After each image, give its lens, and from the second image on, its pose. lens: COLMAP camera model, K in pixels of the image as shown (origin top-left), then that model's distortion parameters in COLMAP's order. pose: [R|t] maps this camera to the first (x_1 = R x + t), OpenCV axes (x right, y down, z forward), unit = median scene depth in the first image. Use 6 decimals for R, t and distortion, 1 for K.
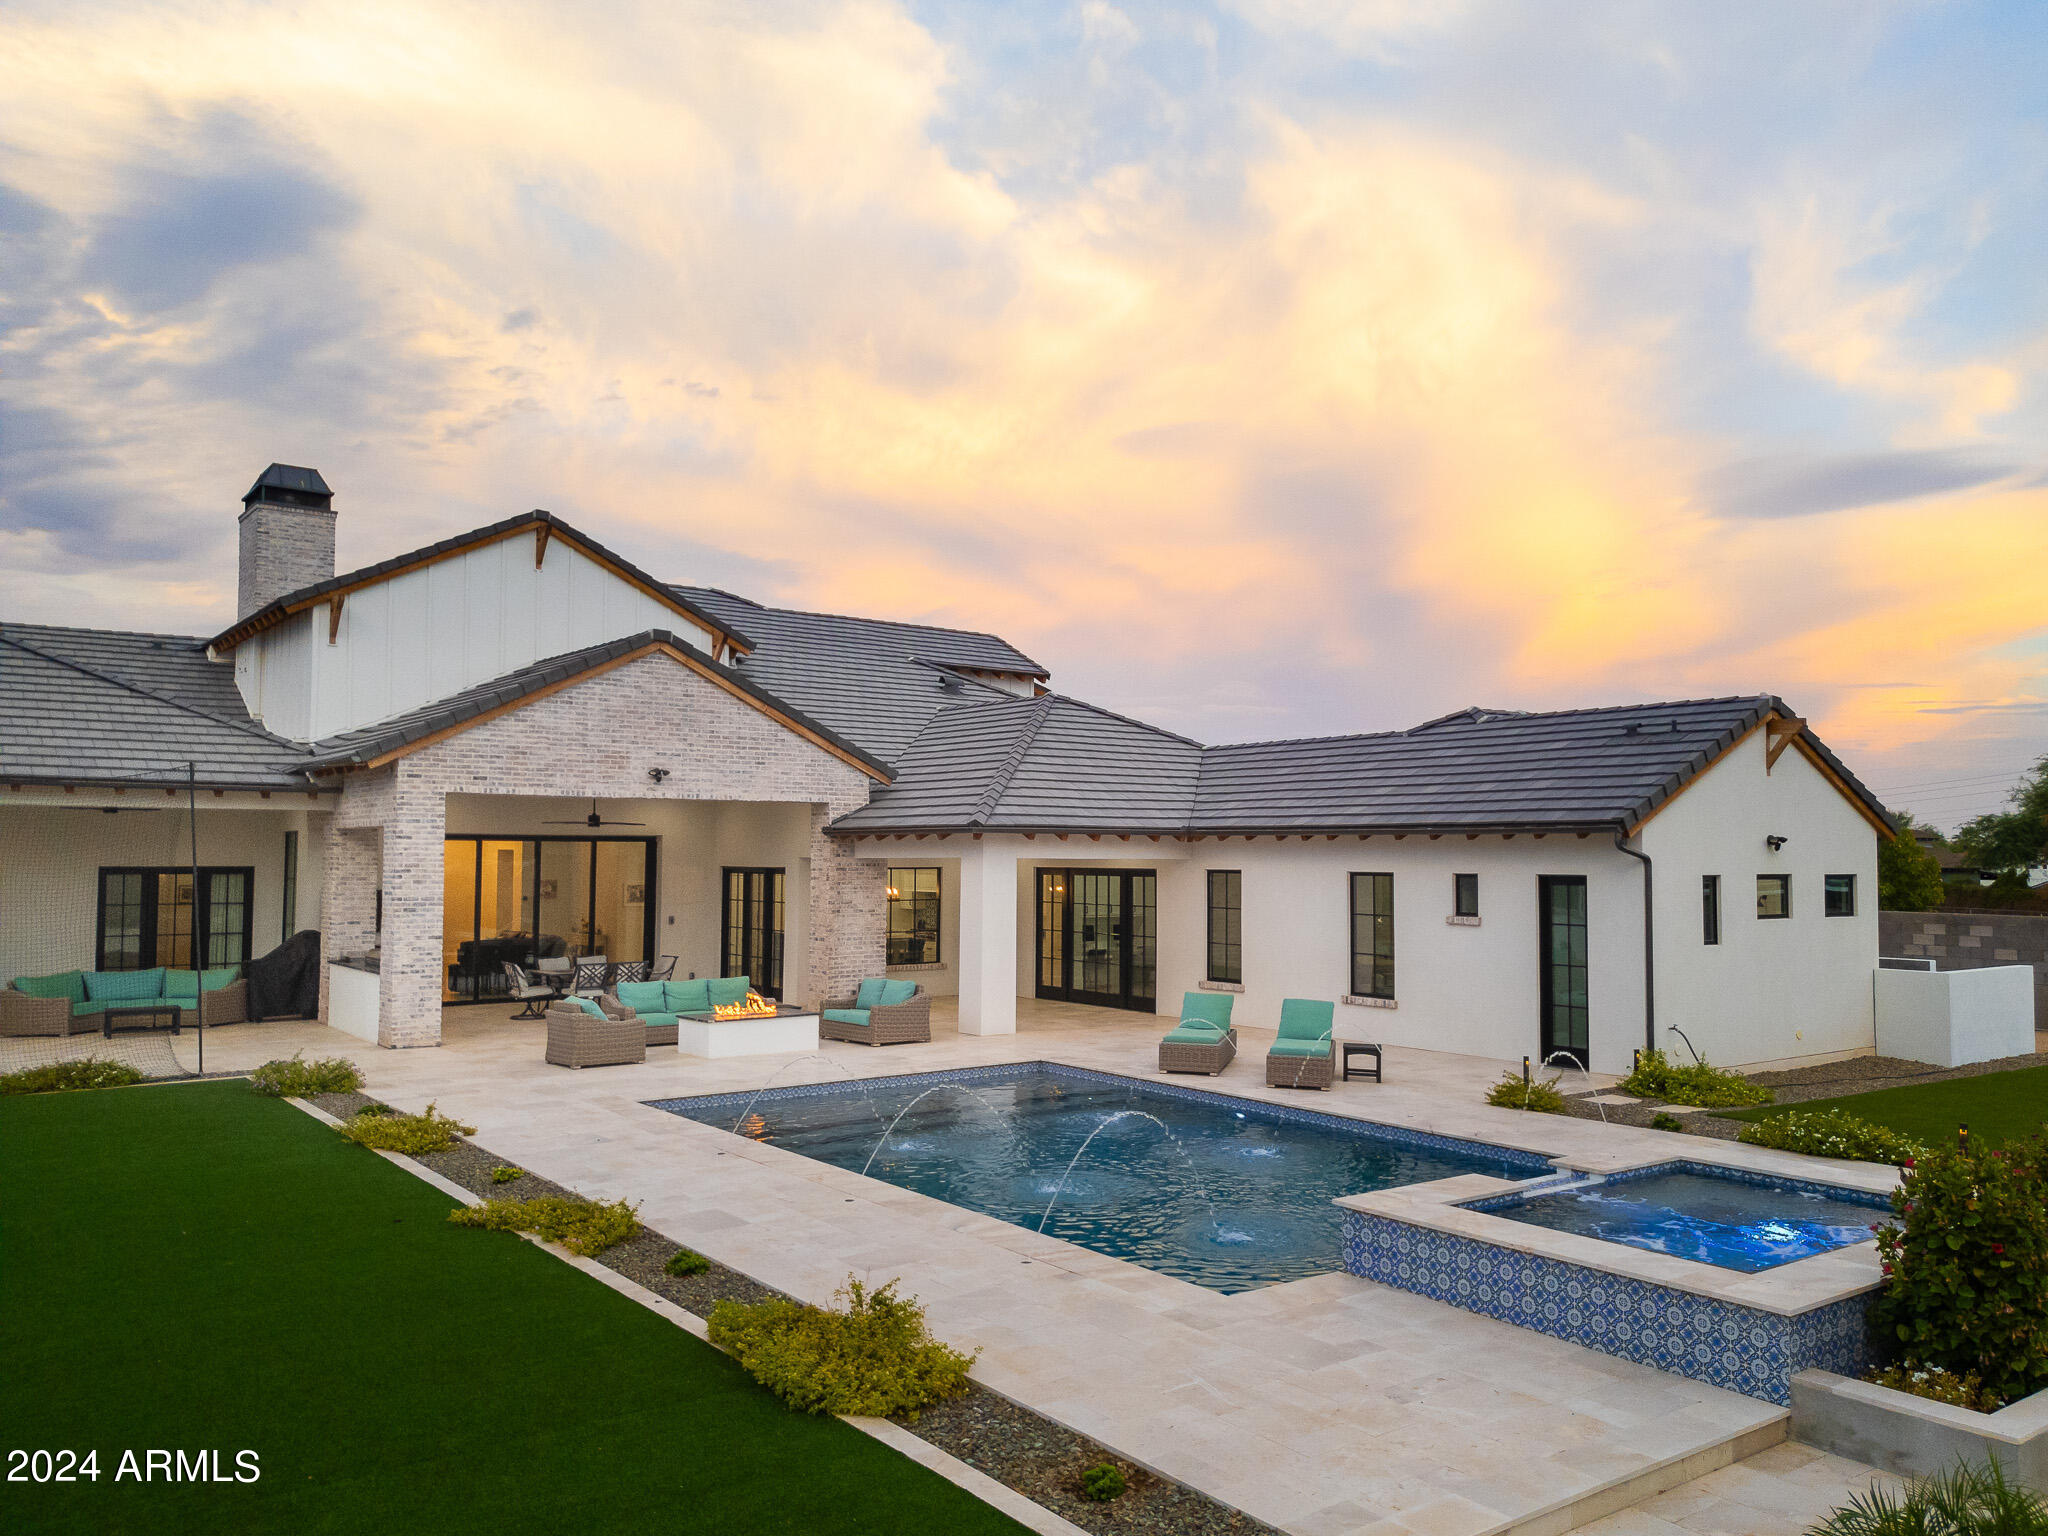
lens RADIAL K [[1577.4, 0, 1122.4], [0, 1577.4, 743.5], [0, 0, 1]] dist [0.034884, -0.000276]
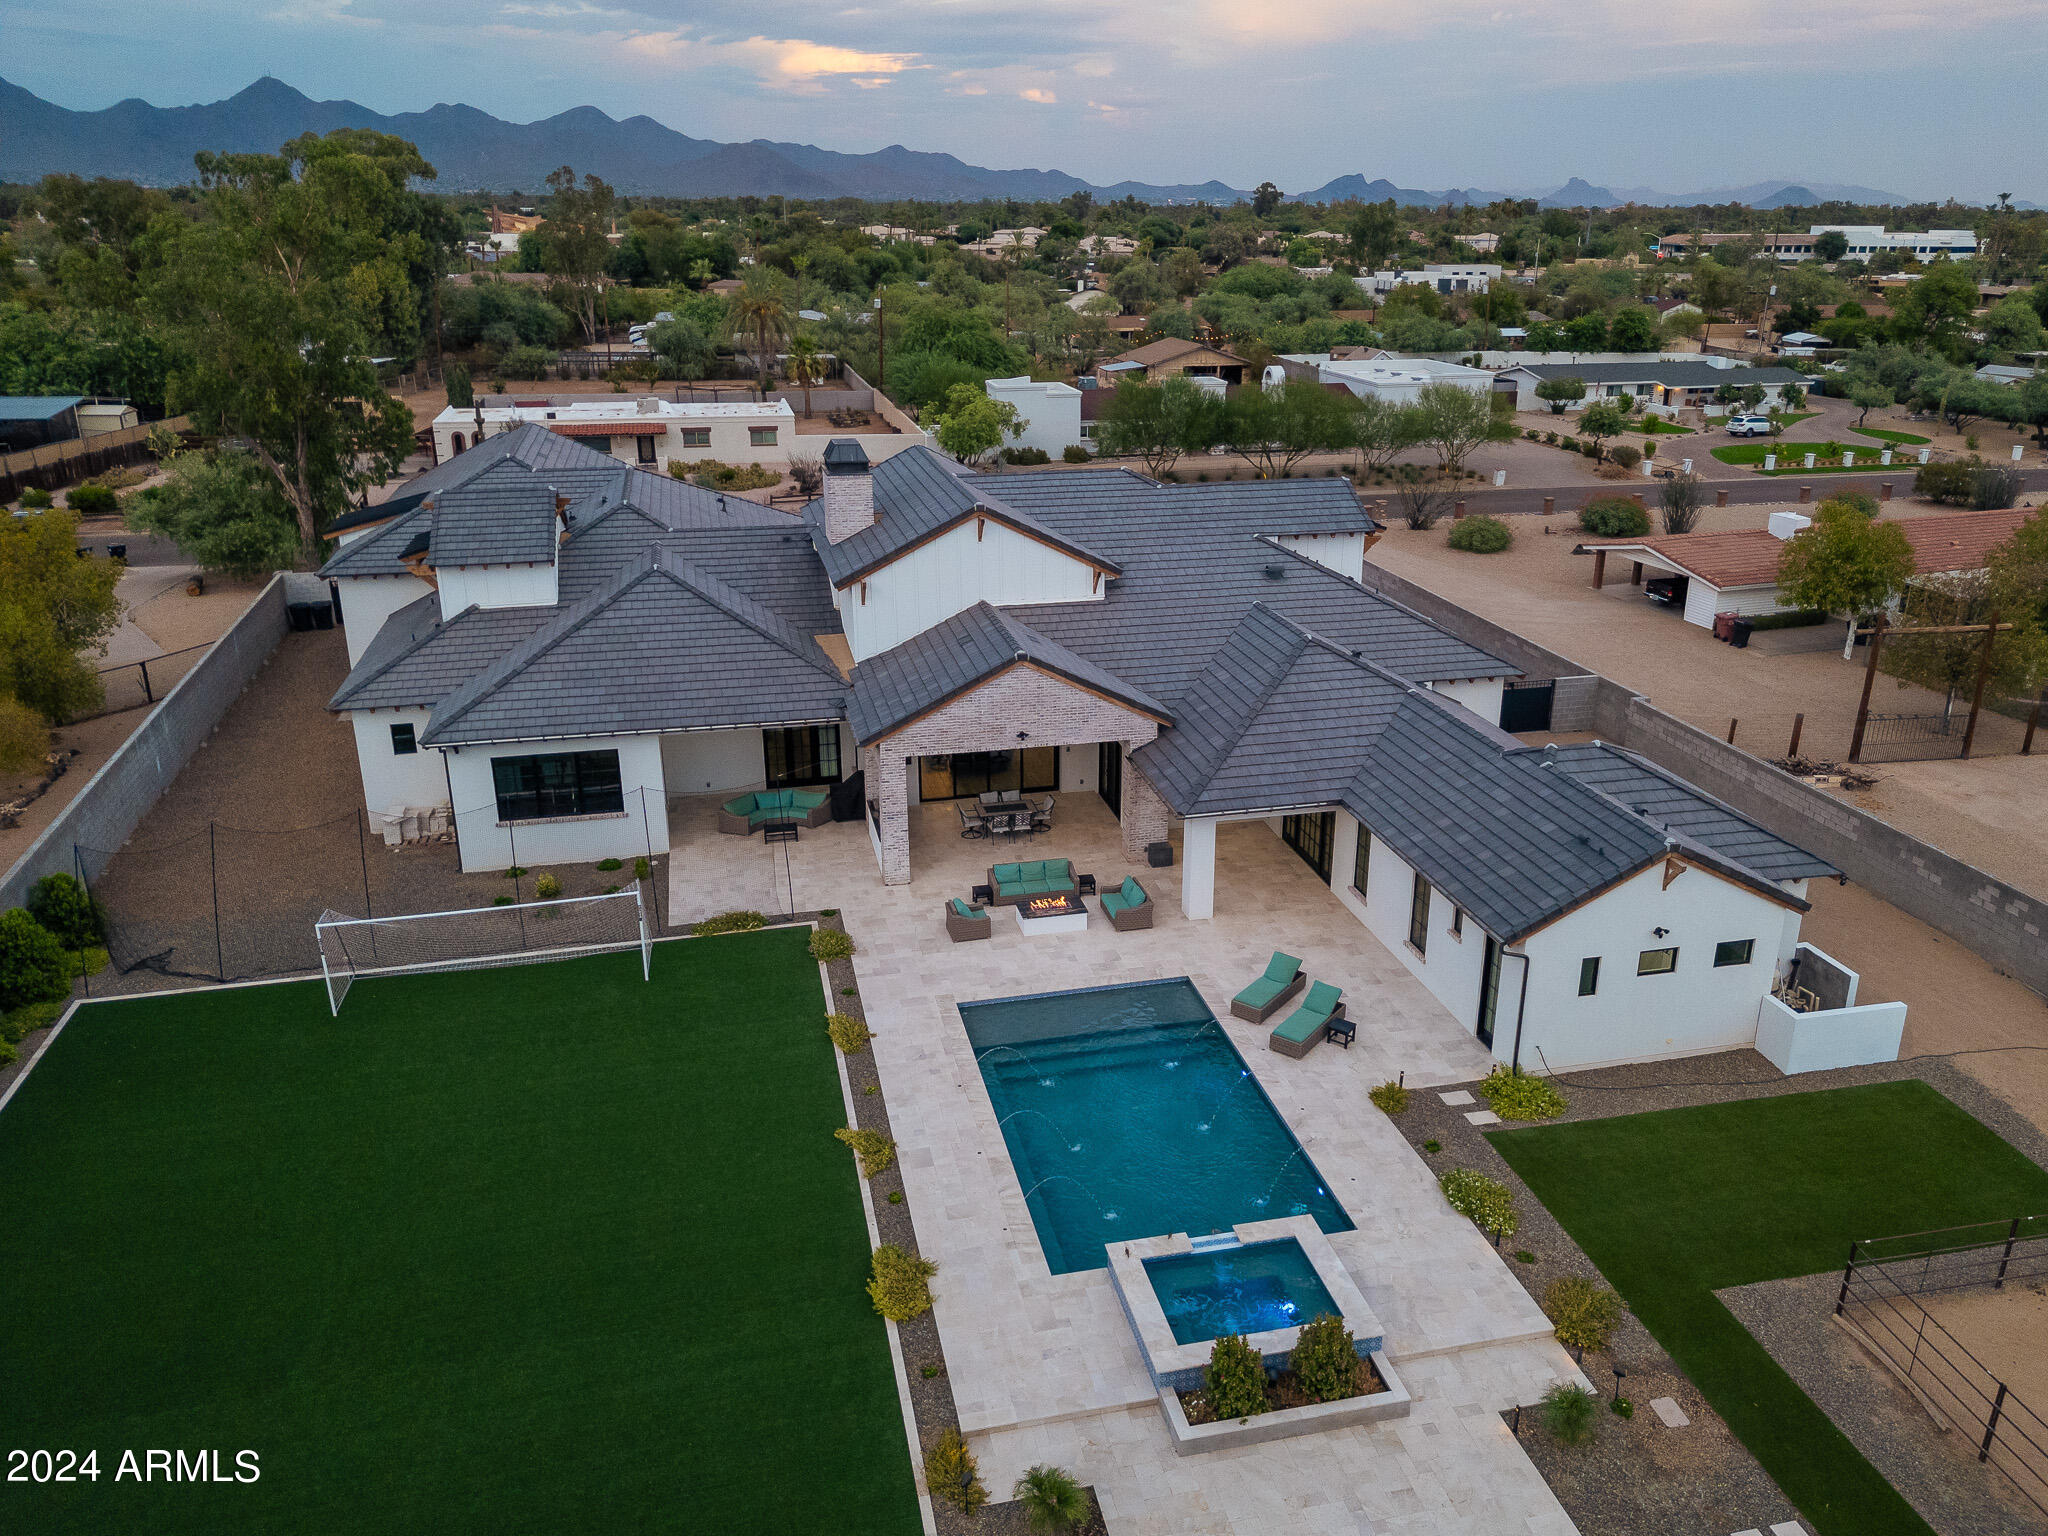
lens RADIAL K [[1586.2, 0, 1085.3], [0, 1586.2, 747.0], [0, 0, 1]] dist [0.031802, -0.043447]
pose [[0.902712, 0.144063, -0.405408, 0.503122], [0.038944, 0.911046, 0.410460, -0.734291], [0.428478, -0.386316, 0.816802, -0.395753]]
